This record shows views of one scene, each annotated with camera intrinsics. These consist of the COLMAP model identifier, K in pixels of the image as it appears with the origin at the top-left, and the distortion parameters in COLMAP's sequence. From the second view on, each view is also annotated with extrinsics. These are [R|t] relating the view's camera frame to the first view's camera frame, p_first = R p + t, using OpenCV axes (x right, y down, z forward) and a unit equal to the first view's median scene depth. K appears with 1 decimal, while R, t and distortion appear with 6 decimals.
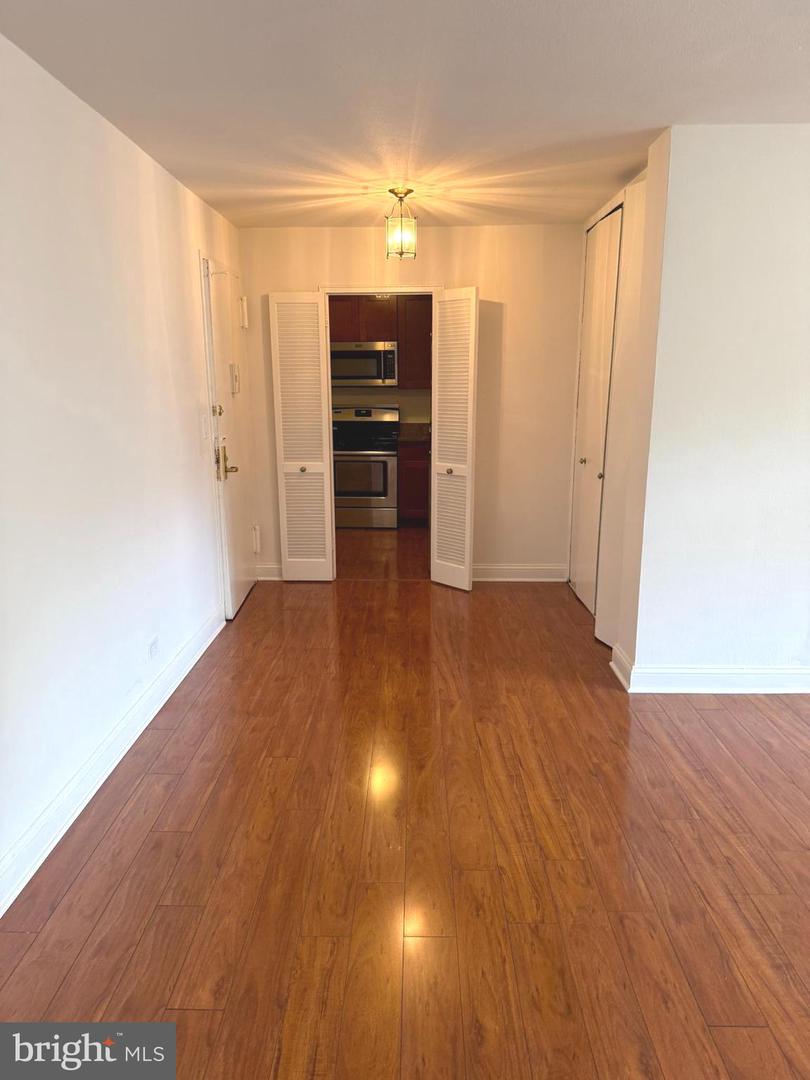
lens RADIAL K [[758.0, 0, 403.7], [0, 758.0, 540.5], [0, 0, 1]] dist [0.023381, -0.032171]
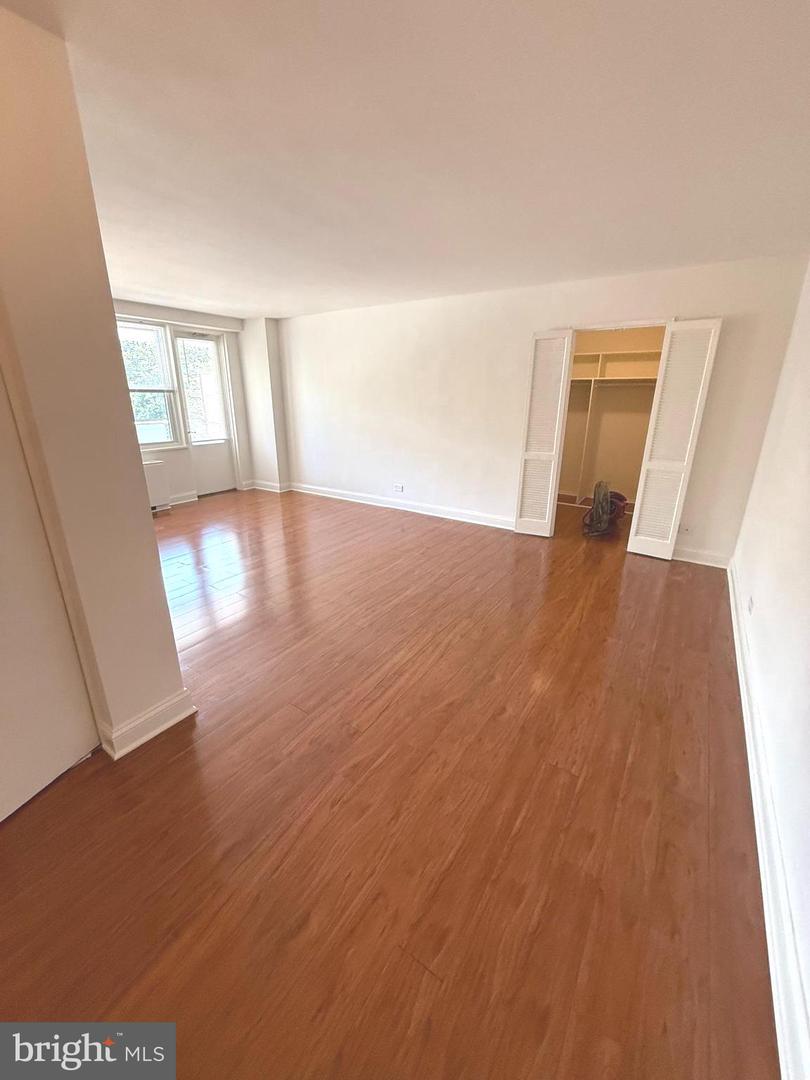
lens RADIAL K [[433.5, 0, 404.6], [0, 433.5, 538.8], [0, 0, 1]] dist [0.001212, 0.000149]
pose [[-0.841465, -0.171967, 0.512214, -0.242431], [0.112051, 0.871849, 0.476785, -0.304552], [-0.528565, 0.458592, -0.714362, 1.473177]]
